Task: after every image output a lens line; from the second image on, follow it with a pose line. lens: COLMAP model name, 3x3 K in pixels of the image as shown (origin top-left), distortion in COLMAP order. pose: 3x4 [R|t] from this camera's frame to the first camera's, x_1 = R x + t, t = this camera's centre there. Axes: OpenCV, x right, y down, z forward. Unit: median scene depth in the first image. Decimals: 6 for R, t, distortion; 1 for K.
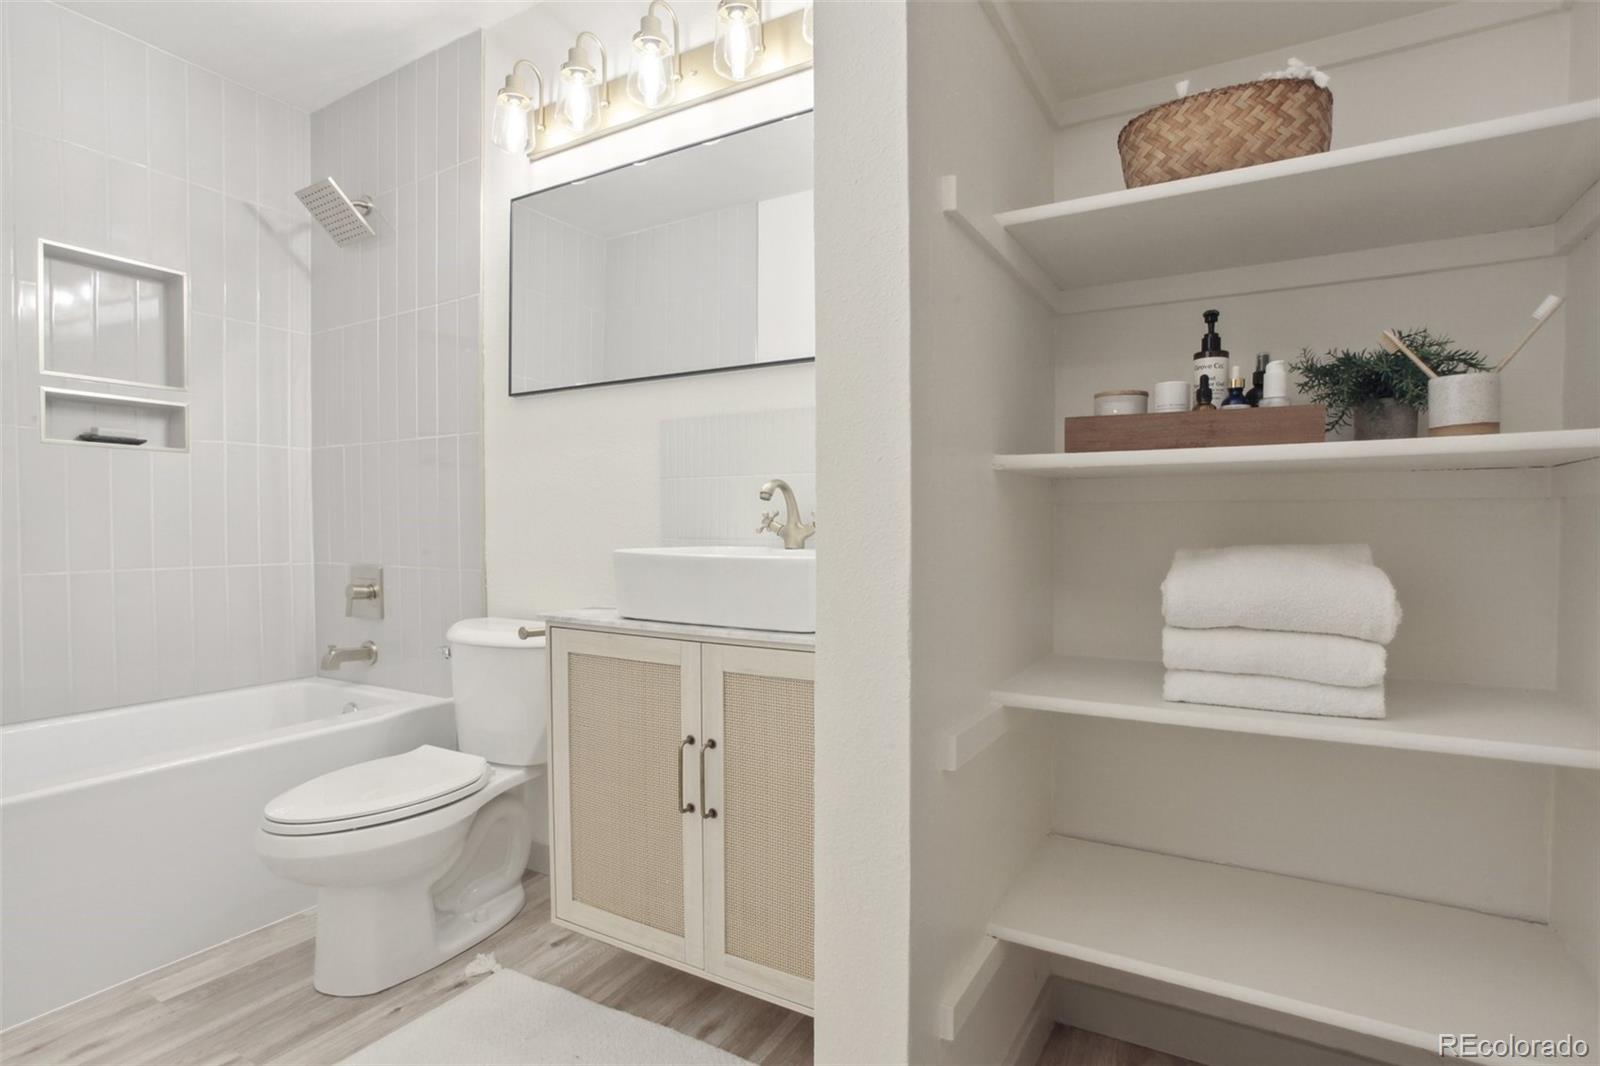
lens RADIAL K [[782.0, 0, 788.4], [0, 782.0, 537.7], [0, 0, 1]] dist [-0.038693, 0.007653]
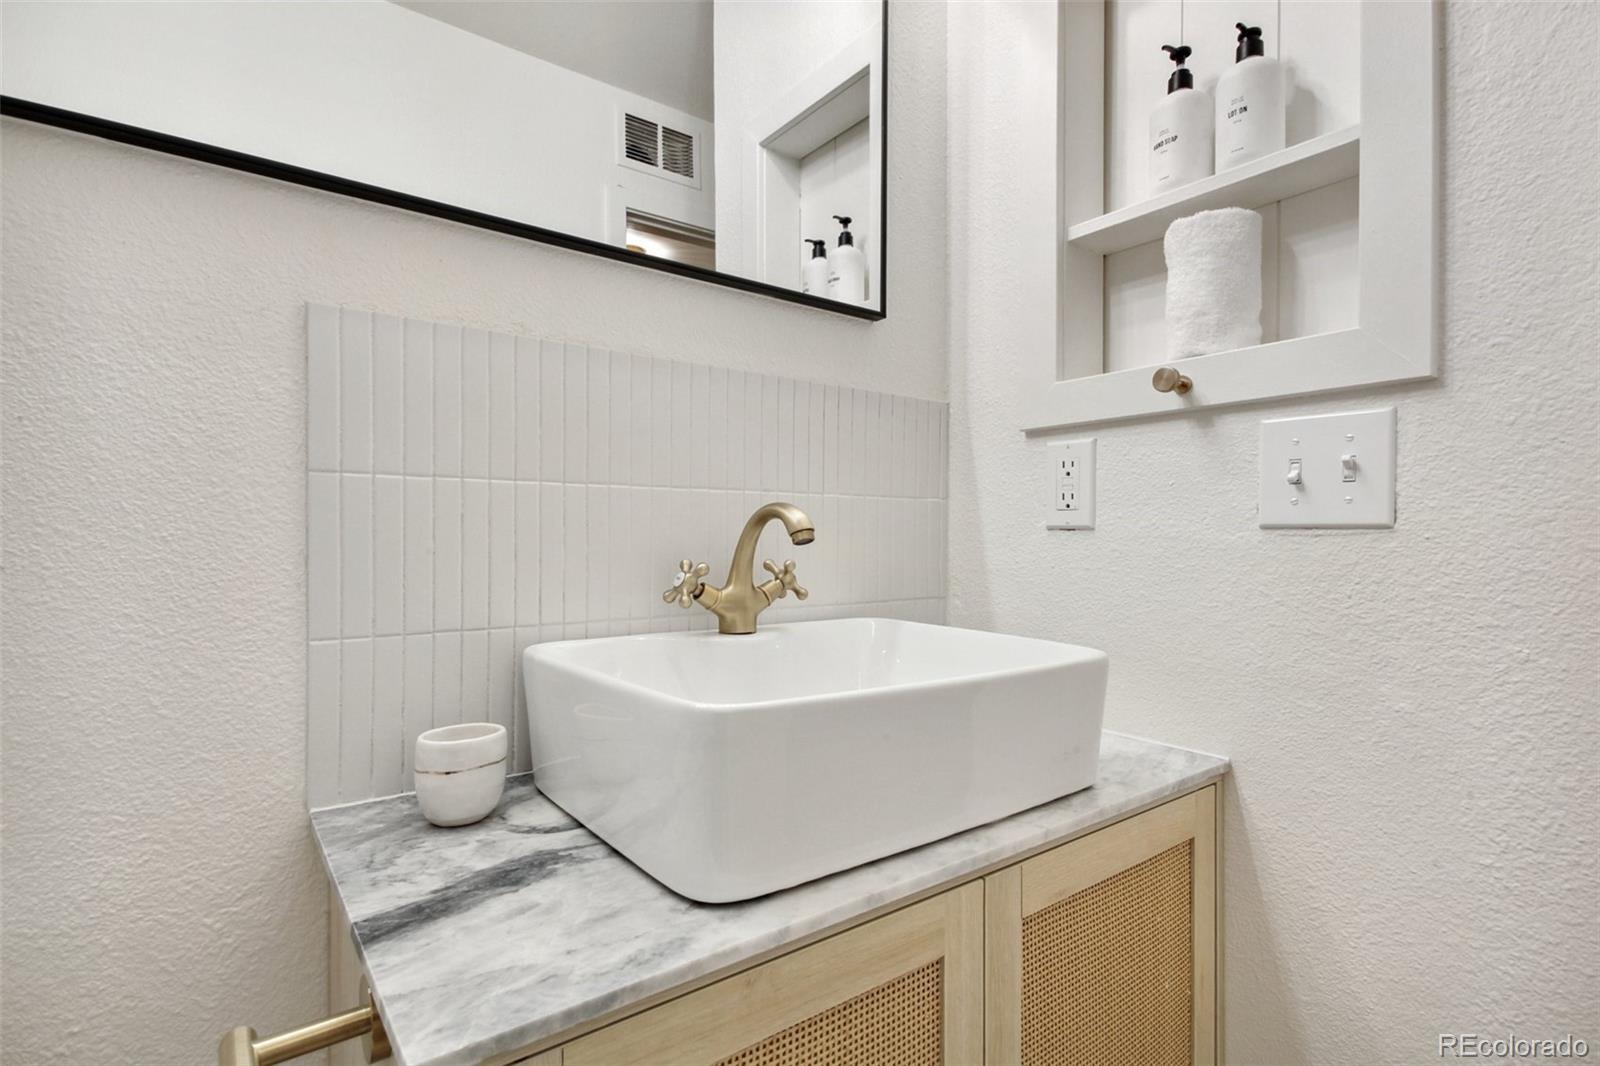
lens RADIAL K [[782.0, 0, 800.8], [0, 782.0, 534.2], [0, 0, 1]] dist [-0.038693, 0.007653]
pose [[0.364022, 0.004291, 0.931381, -0.384783], [0.011802, 0.999888, -0.009219, -0.039122], [-0.931316, 0.014348, 0.363930, 0.646717]]
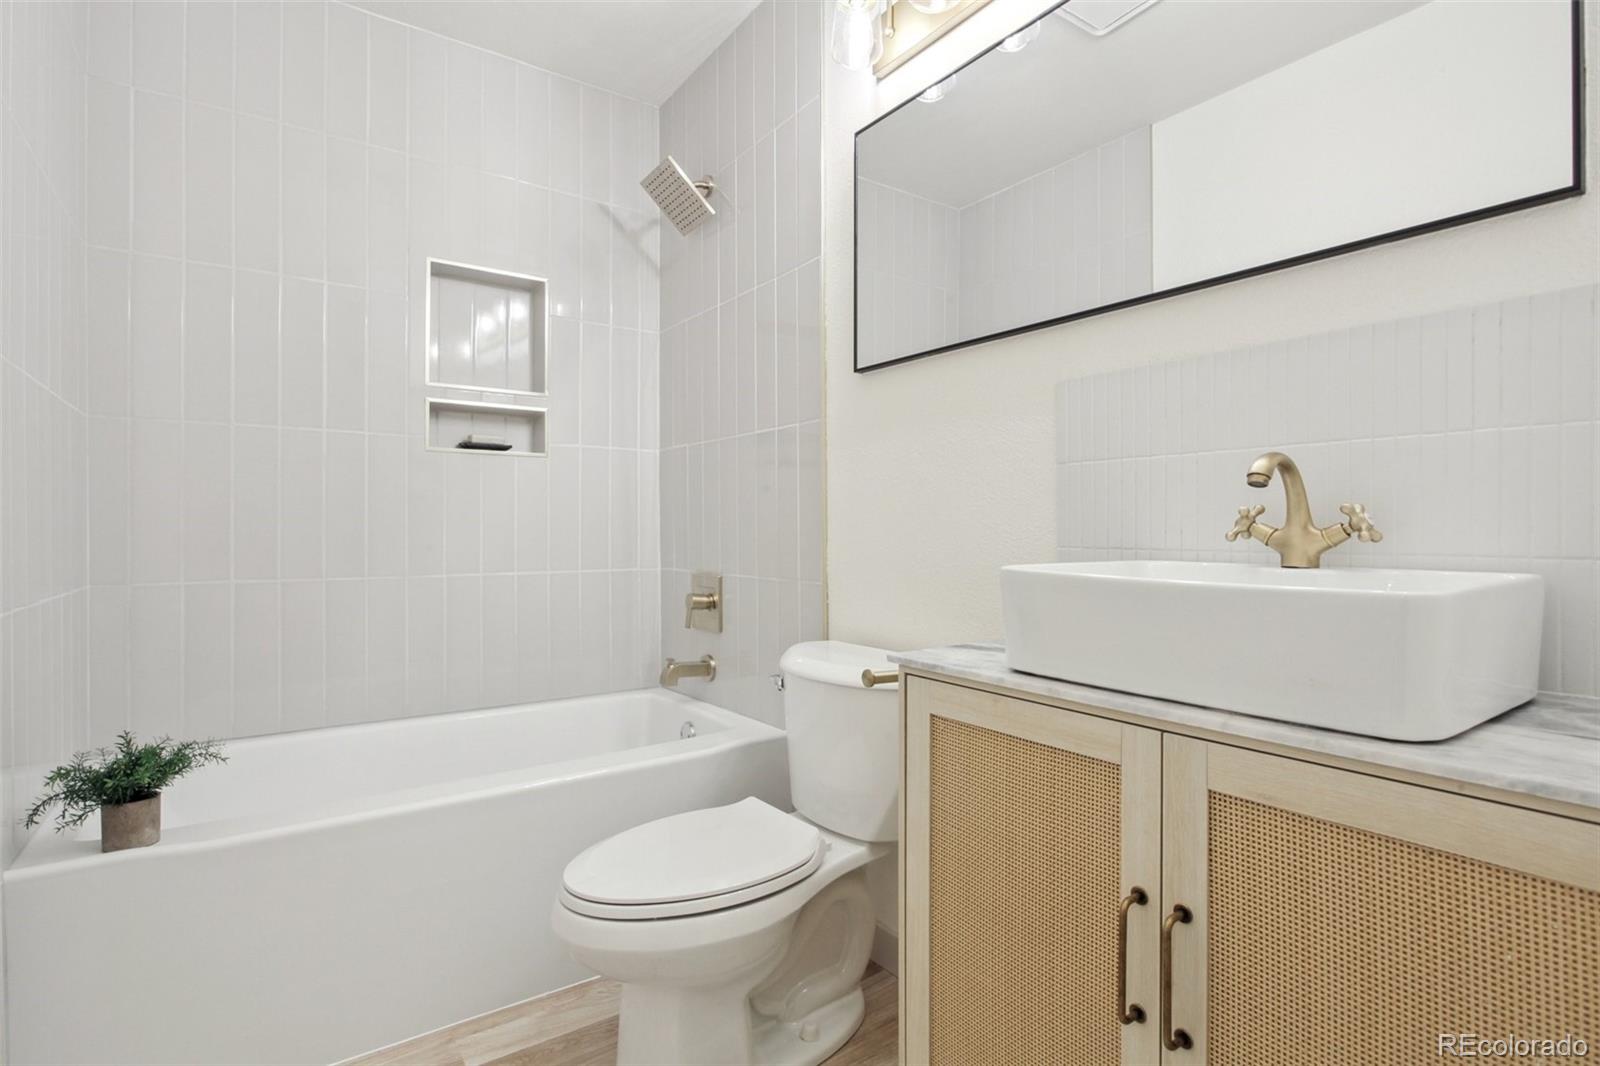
lens RADIAL K [[782.0, 0, 789.4], [0, 782.0, 528.8], [0, 0, 1]] dist [-0.038693, 0.007653]
pose [[0.908107, -0.000310, -0.418738, -0.084424], [-0.007331, 0.999835, -0.016639, -0.002905], [0.418674, 0.018179, 0.907955, 0.250154]]
